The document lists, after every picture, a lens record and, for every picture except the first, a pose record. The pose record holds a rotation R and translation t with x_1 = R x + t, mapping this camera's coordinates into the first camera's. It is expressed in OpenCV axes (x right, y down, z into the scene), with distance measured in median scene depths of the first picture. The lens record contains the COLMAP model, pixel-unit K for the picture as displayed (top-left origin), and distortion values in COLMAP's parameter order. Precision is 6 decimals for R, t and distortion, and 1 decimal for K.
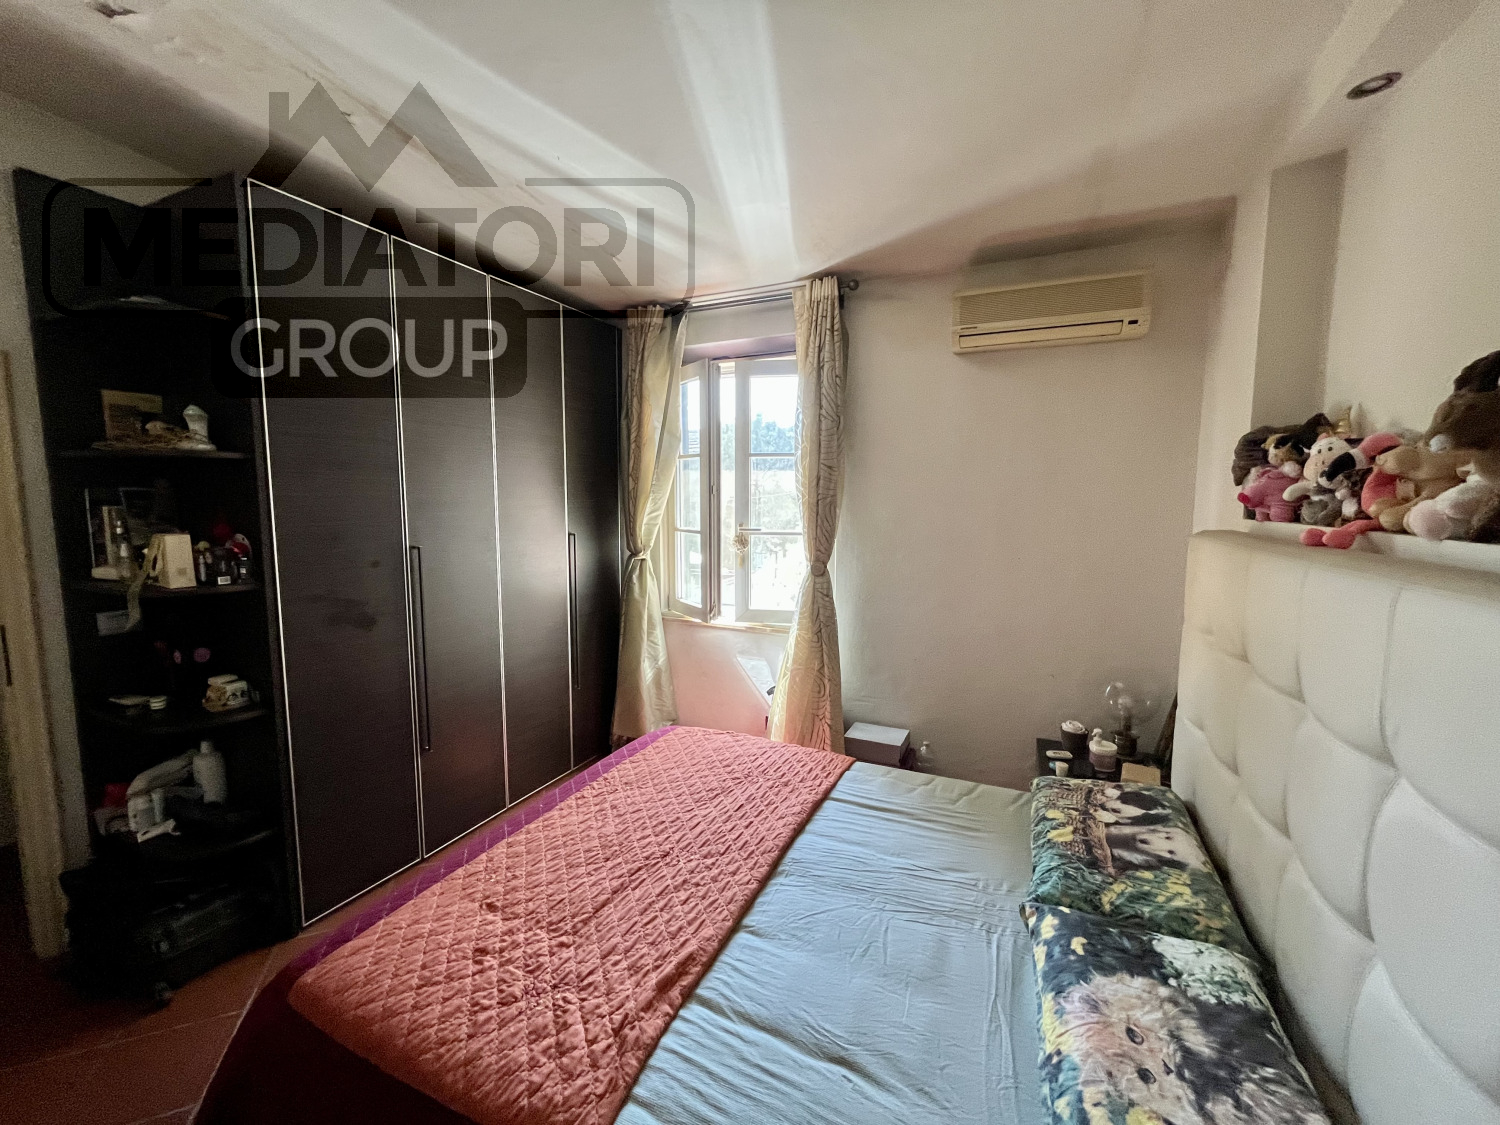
lens RADIAL K [[606.5, 0, 750.8], [0, 606.5, 562.5], [0, 0, 1]] dist [-0.002456, -0.000535]
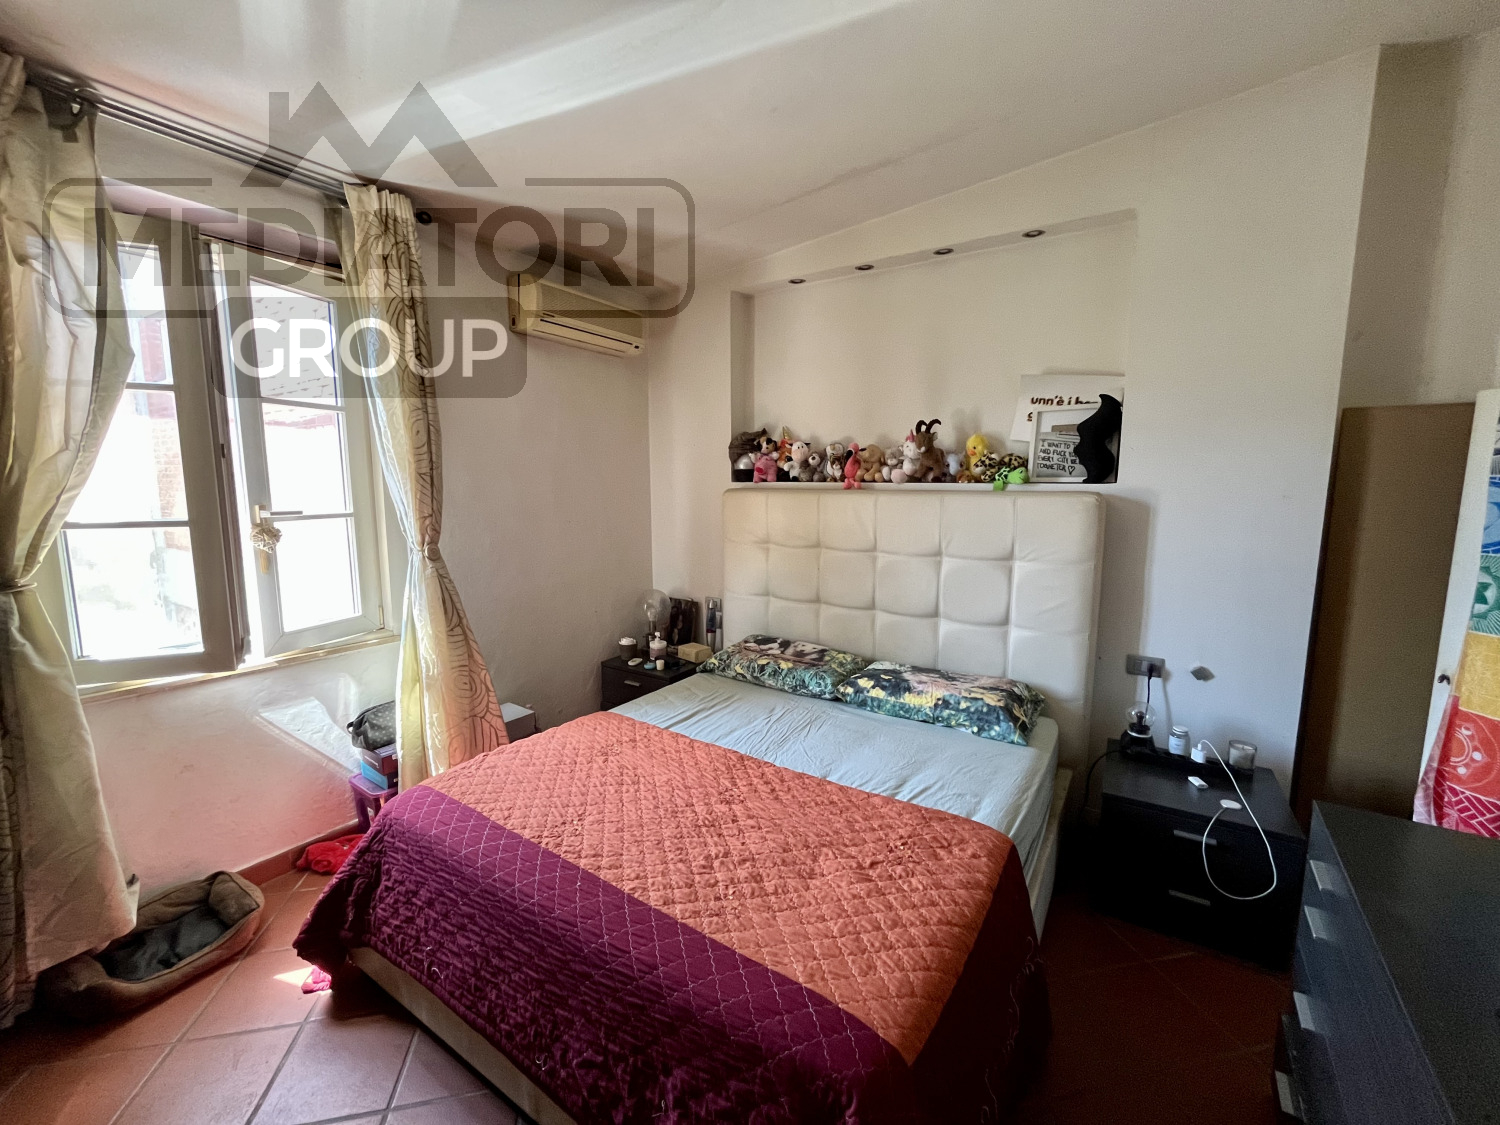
lens RADIAL K [[606.5, 0, 748.0], [0, 606.5, 559.3], [0, 0, 1]] dist [-0.002456, -0.000535]
pose [[0.168367, -0.127209, 0.977482, -1.136890], [0.104661, 0.988339, 0.110594, -0.047023], [-0.980152, 0.083684, 0.179718, 0.761247]]
